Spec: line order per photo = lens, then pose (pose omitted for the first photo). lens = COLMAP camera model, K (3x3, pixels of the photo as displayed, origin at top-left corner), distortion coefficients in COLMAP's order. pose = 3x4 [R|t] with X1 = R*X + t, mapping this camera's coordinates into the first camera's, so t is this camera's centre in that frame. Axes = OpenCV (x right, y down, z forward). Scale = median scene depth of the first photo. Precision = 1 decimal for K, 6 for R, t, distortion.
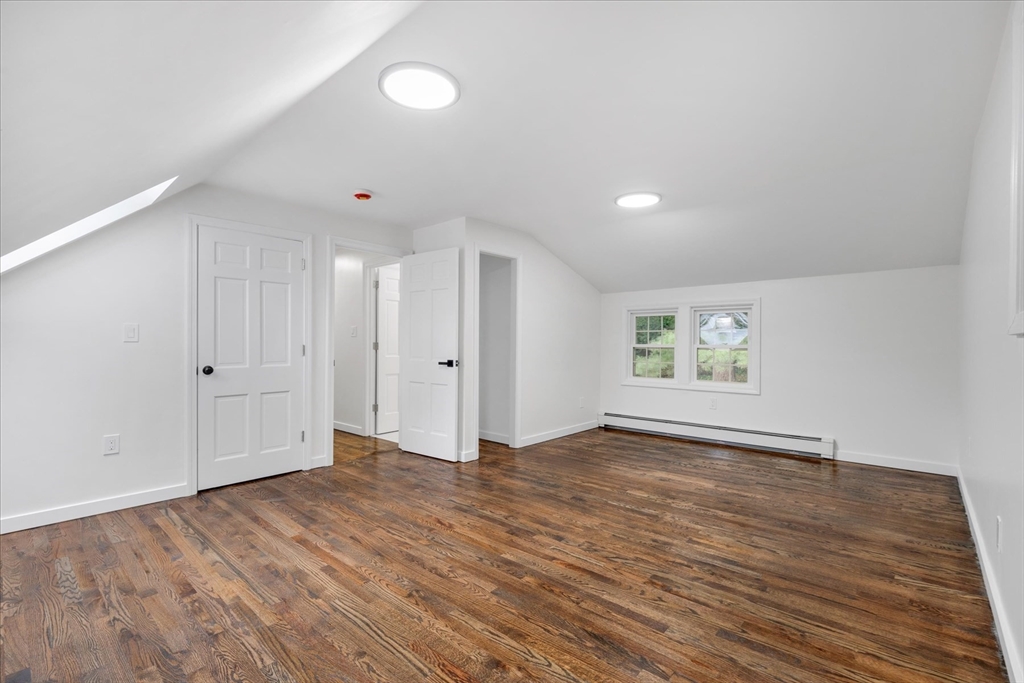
lens RADIAL K [[451.4, 0, 515.7], [0, 451.4, 344.2], [0, 0, 1]] dist [-0.014751, 0.000968]
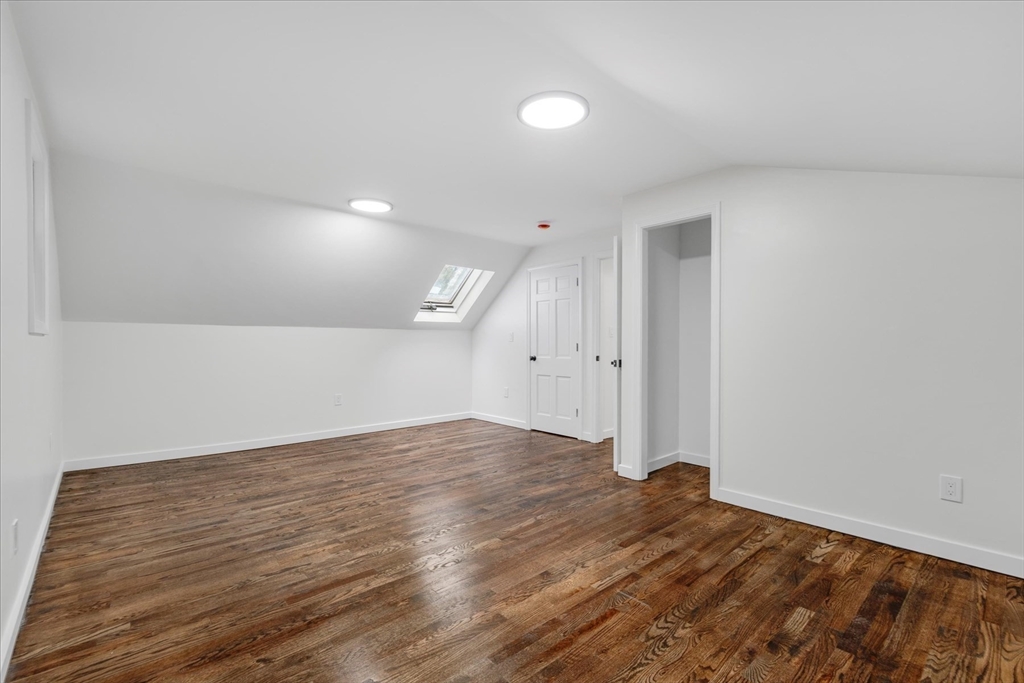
lens RADIAL K [[451.4, 0, 514.8], [0, 451.4, 340.1], [0, 0, 1]] dist [-0.014751, 0.000968]
pose [[-0.088922, -0.005730, -0.996022, 1.477437], [-0.007880, 0.999956, -0.005049, 0.002560], [0.996007, 0.007400, -0.088963, 1.632714]]
